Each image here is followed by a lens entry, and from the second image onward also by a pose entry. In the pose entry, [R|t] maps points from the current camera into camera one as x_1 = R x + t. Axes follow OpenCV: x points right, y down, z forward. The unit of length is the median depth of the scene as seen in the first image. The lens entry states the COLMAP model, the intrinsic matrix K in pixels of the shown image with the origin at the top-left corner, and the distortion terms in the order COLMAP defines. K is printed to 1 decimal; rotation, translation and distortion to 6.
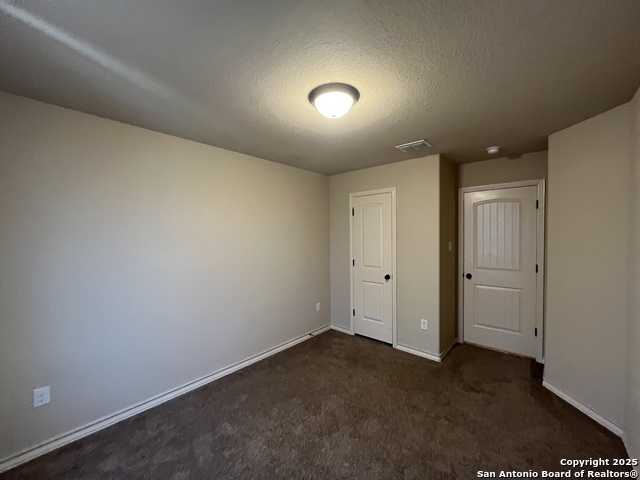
lens RADIAL K [[245.0, 0, 331.9], [0, 245.0, 244.2], [0, 0, 1]] dist [0.020438, -0.000184]
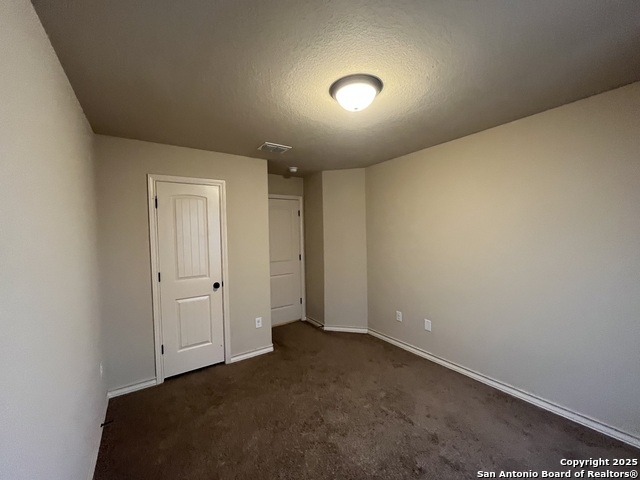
lens RADIAL K [[251.4, 0, 299.2], [0, 251.4, 243.0], [0, 0, 1]] dist [0.000389, -0.000038]
pose [[0.330085, -0.034032, 0.943337, -0.539585], [0.058507, 0.998166, 0.015538, -0.008914], [-0.942136, 0.050063, 0.331471, 0.483391]]
